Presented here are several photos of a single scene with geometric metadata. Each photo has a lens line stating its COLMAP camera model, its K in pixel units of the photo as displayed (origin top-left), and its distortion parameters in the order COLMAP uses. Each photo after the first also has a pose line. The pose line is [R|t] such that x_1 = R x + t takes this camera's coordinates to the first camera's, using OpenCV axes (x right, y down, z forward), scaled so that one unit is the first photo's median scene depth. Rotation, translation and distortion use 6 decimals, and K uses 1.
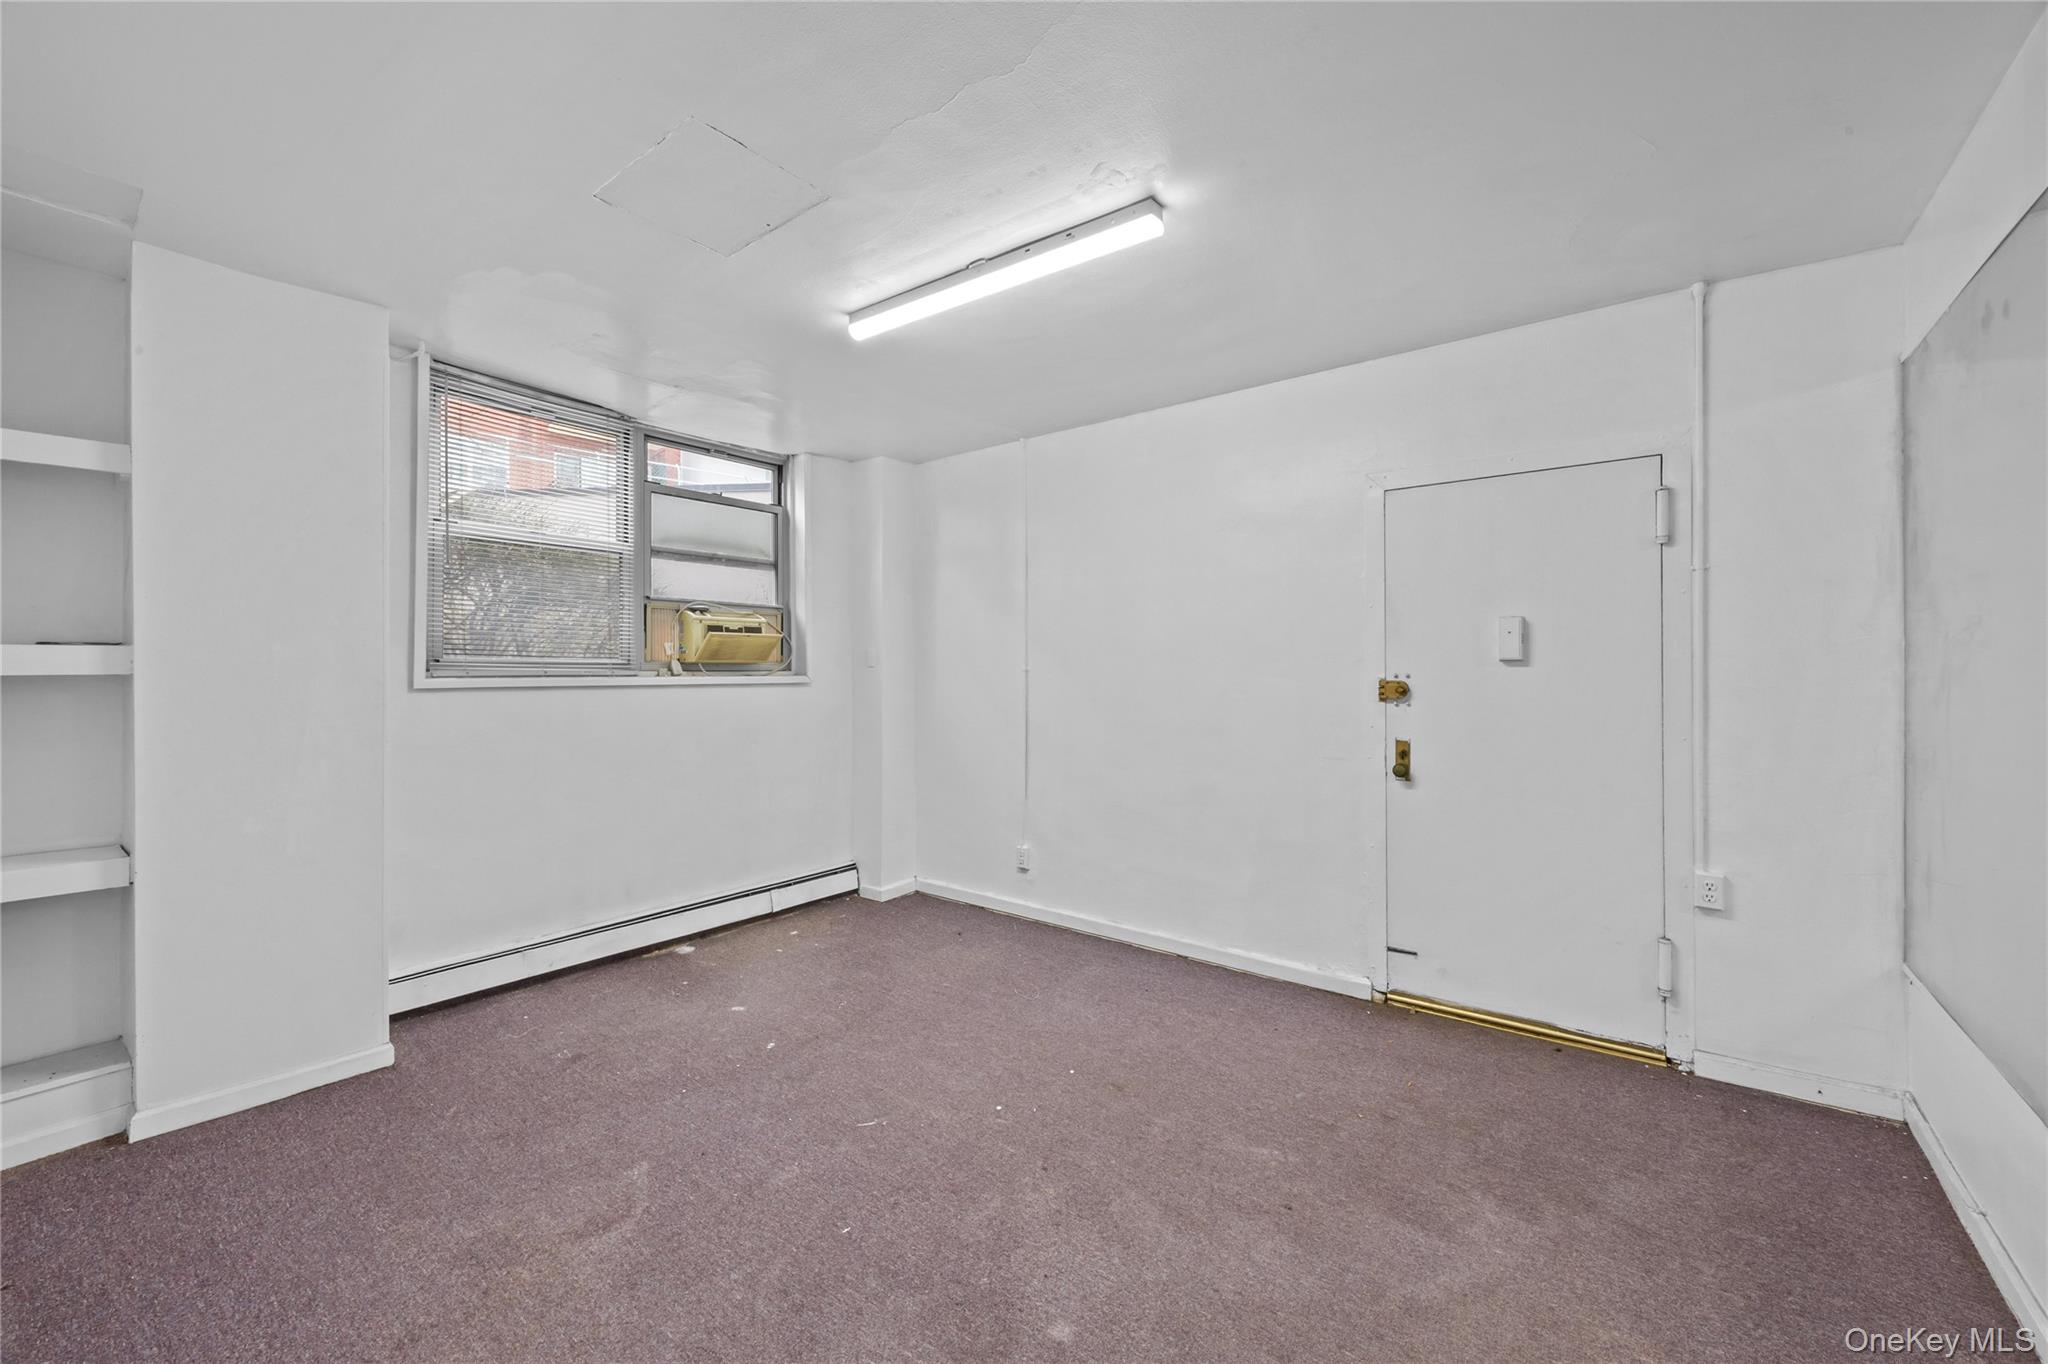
lens RADIAL K [[817.2, 0, 1025.3], [0, 817.2, 673.3], [0, 0, 1]] dist [0.001172, 0.000026]
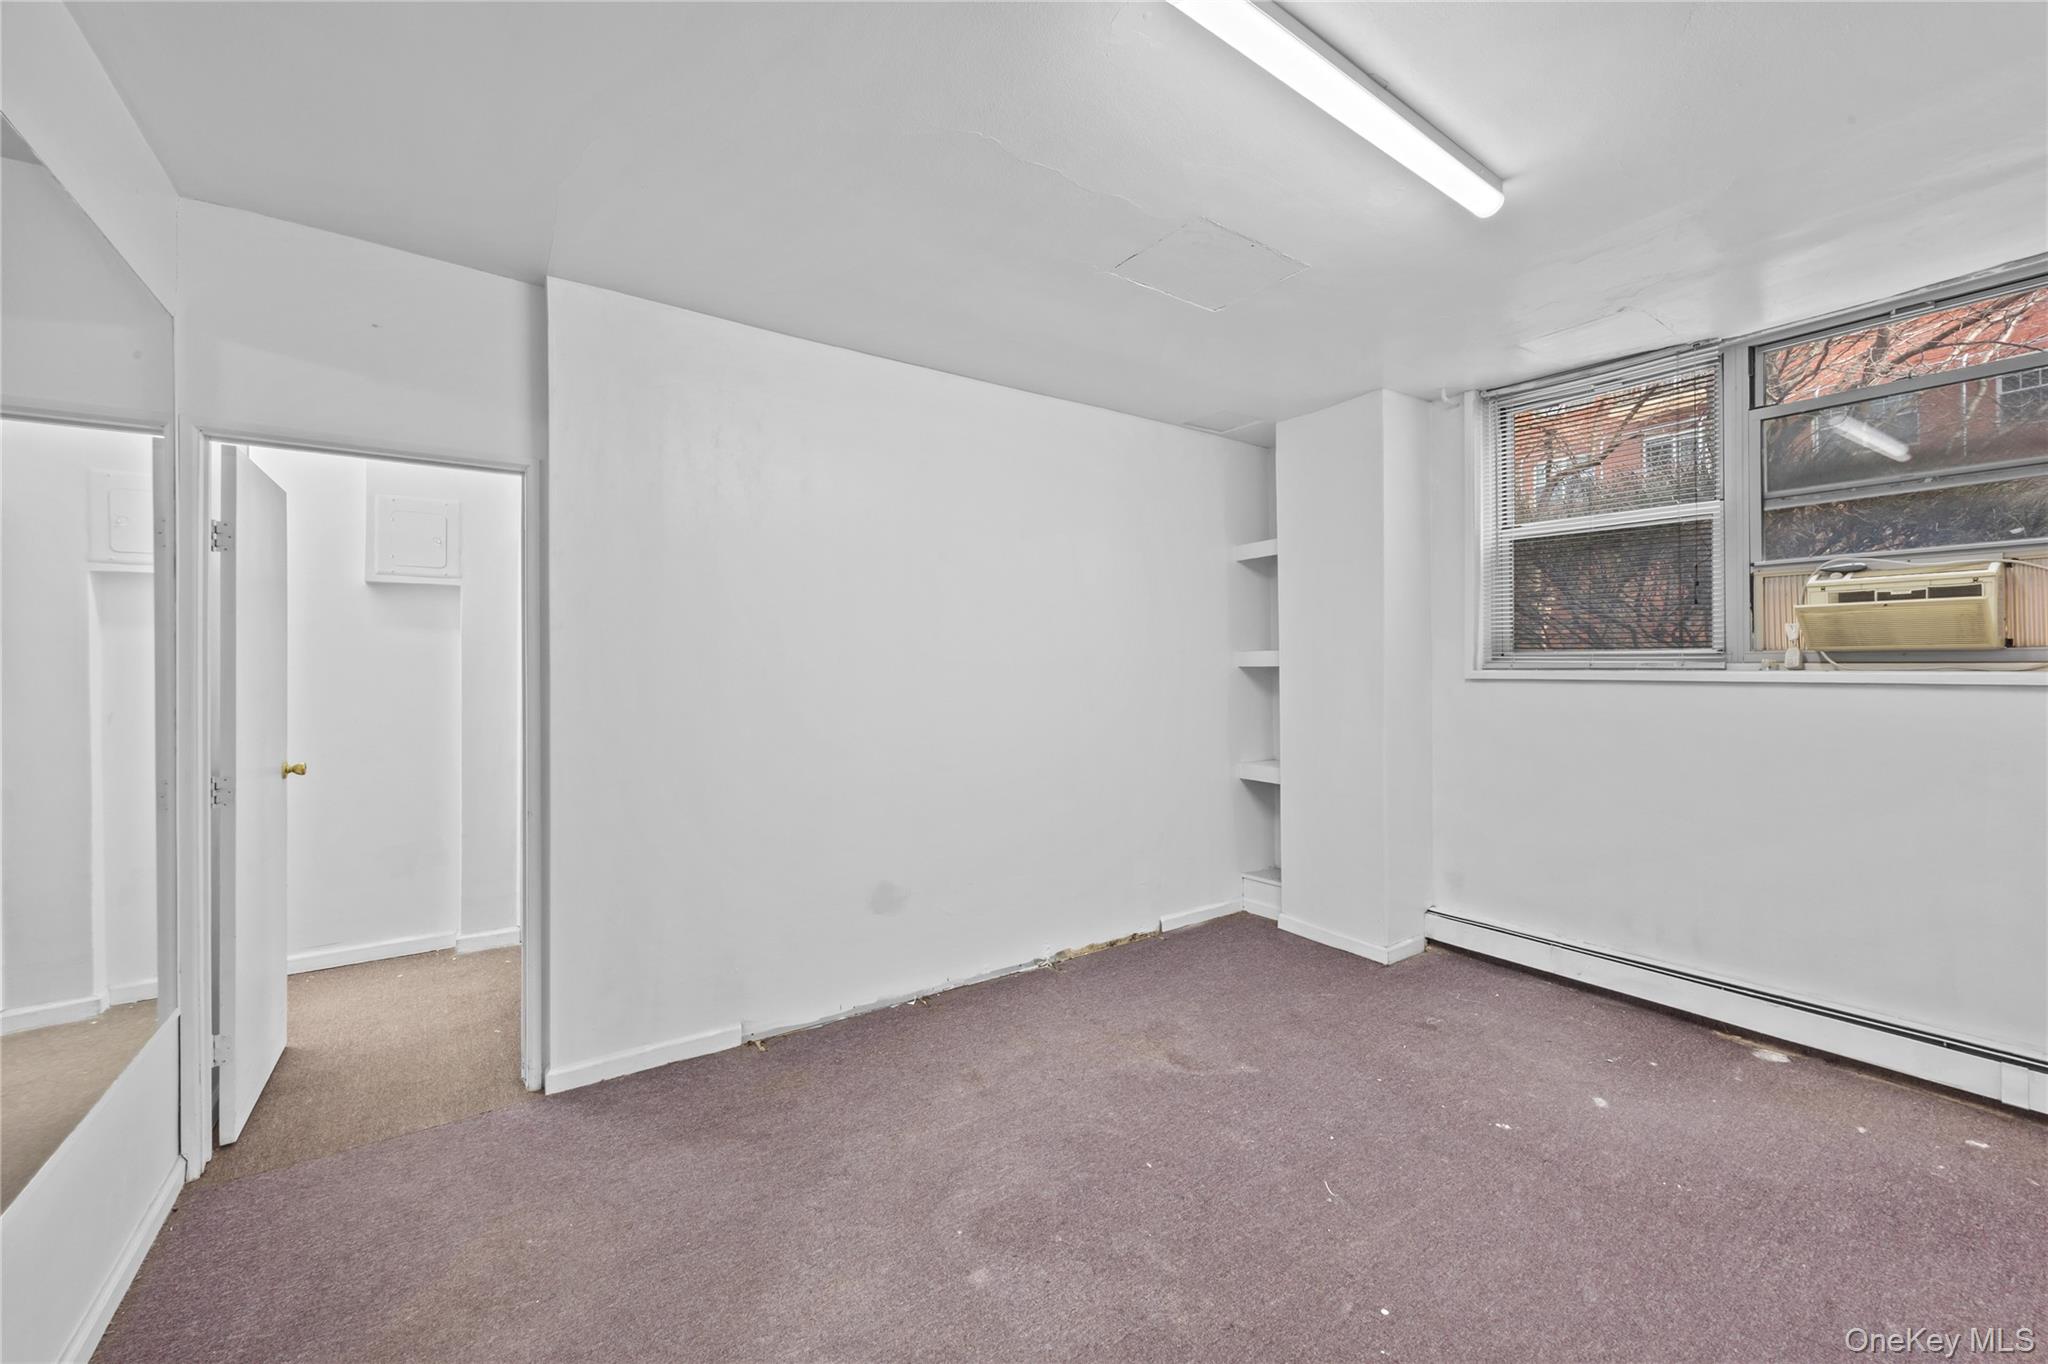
lens RADIAL K [[817.2, 0, 1028.5], [0, 817.2, 668.9], [0, 0, 1]] dist [0.001172, 0.000026]
pose [[-0.304592, 0.006389, -0.952461, 0.532148], [0.000851, 0.999979, 0.006436, -0.003558], [0.952482, 0.001150, -0.304591, 0.704552]]
